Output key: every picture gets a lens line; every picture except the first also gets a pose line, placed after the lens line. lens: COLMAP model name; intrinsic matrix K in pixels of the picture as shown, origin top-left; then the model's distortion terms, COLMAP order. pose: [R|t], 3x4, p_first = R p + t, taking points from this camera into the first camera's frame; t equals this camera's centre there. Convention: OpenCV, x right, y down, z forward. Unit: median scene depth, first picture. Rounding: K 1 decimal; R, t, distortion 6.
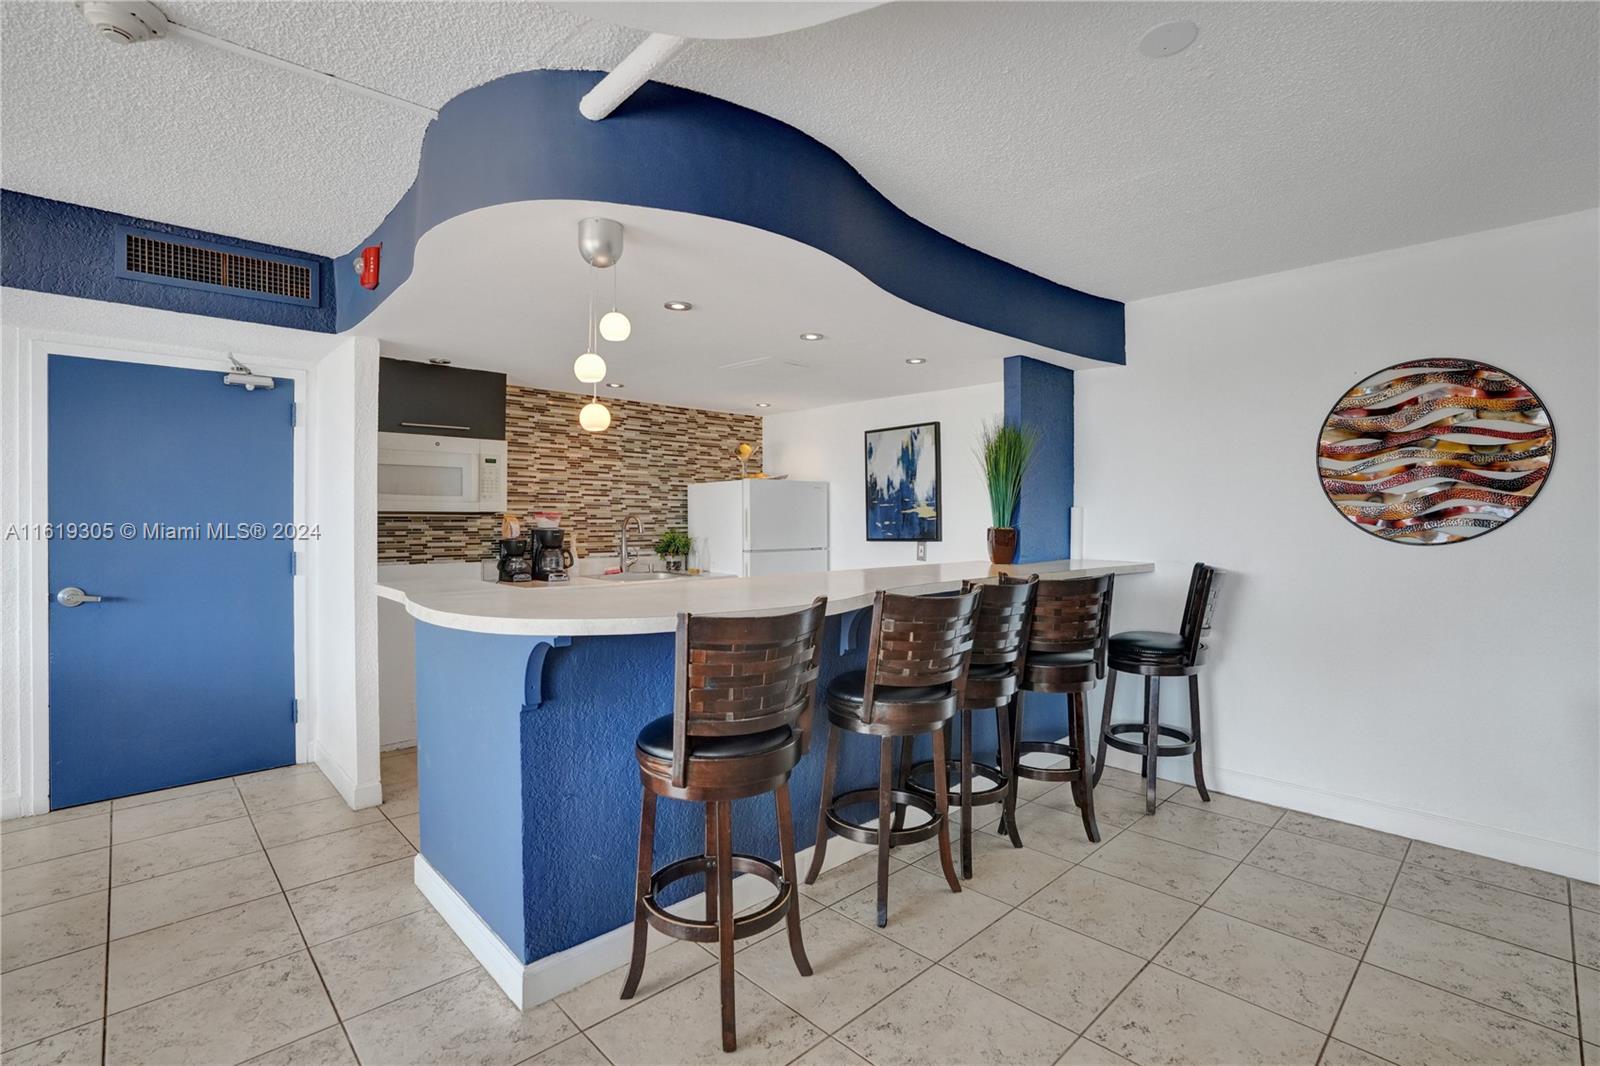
lens RADIAL K [[736.0, 0, 791.6], [0, 736.0, 535.0], [0, 0, 1]] dist [-0.018971, 0.000681]
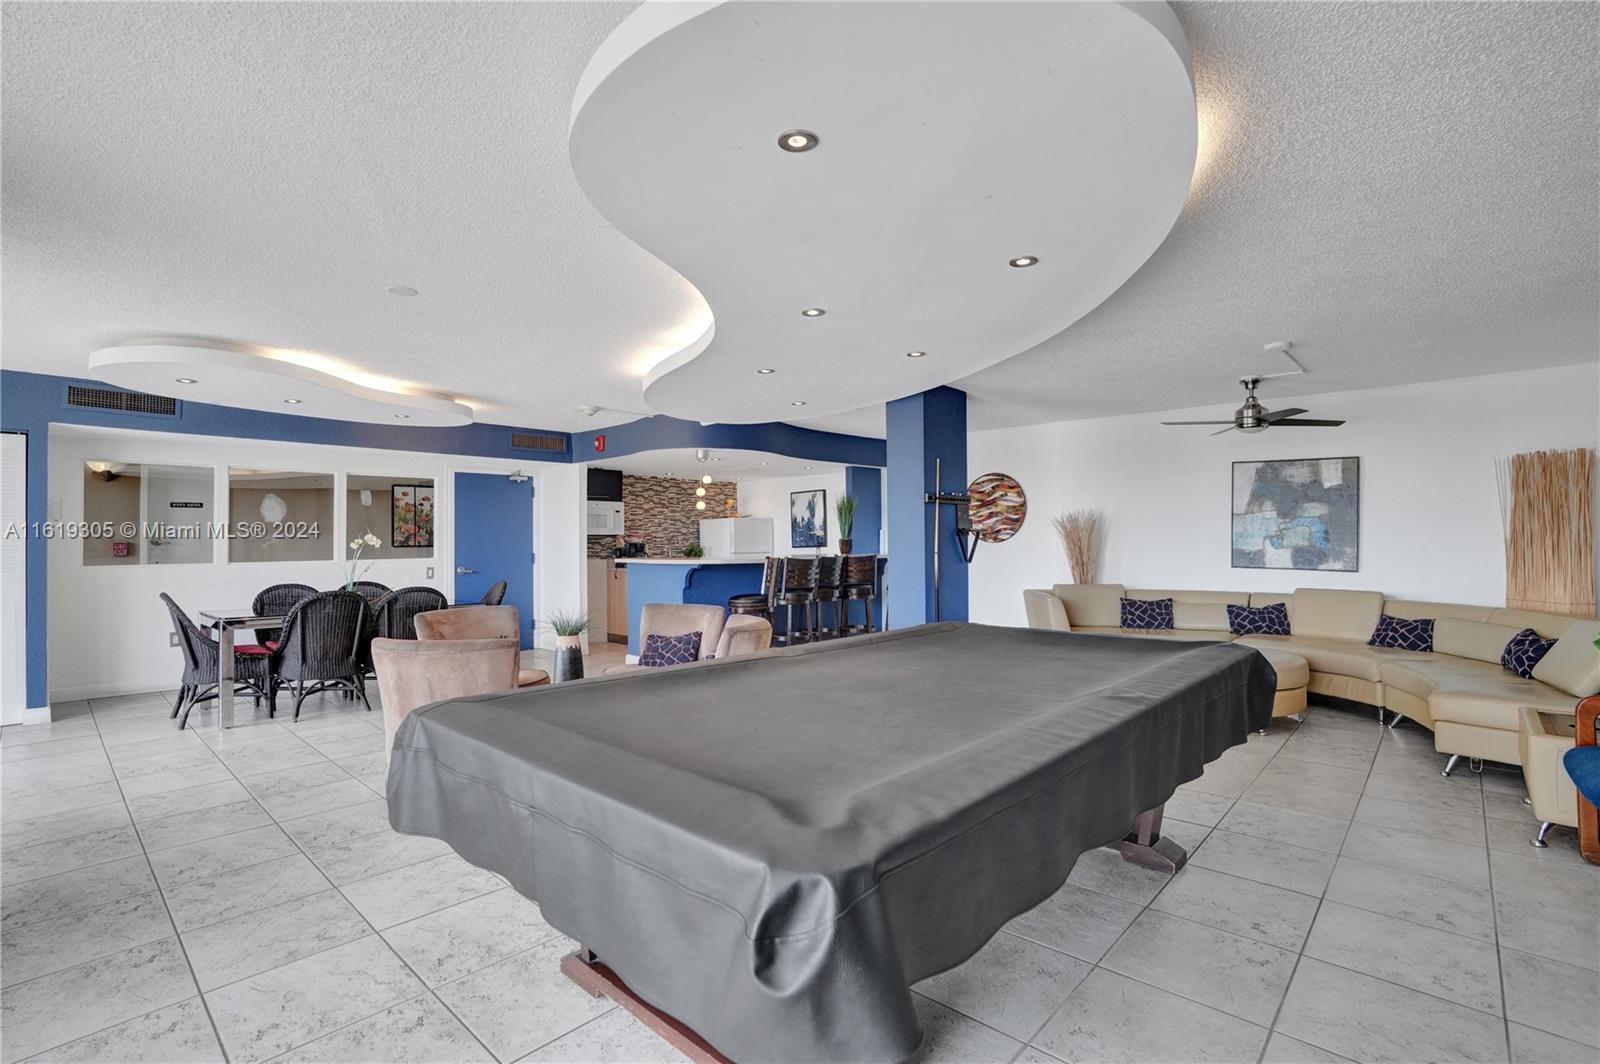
lens RADIAL K [[736.0, 0, 791.6], [0, 736.0, 534.0], [0, 0, 1]] dist [-0.018971, 0.000681]
pose [[0.997734, -0.010954, 0.066387, -0.035204], [0.013317, 0.999289, -0.035264, 0.045944], [-0.065954, 0.036068, 0.997171, -1.109164]]
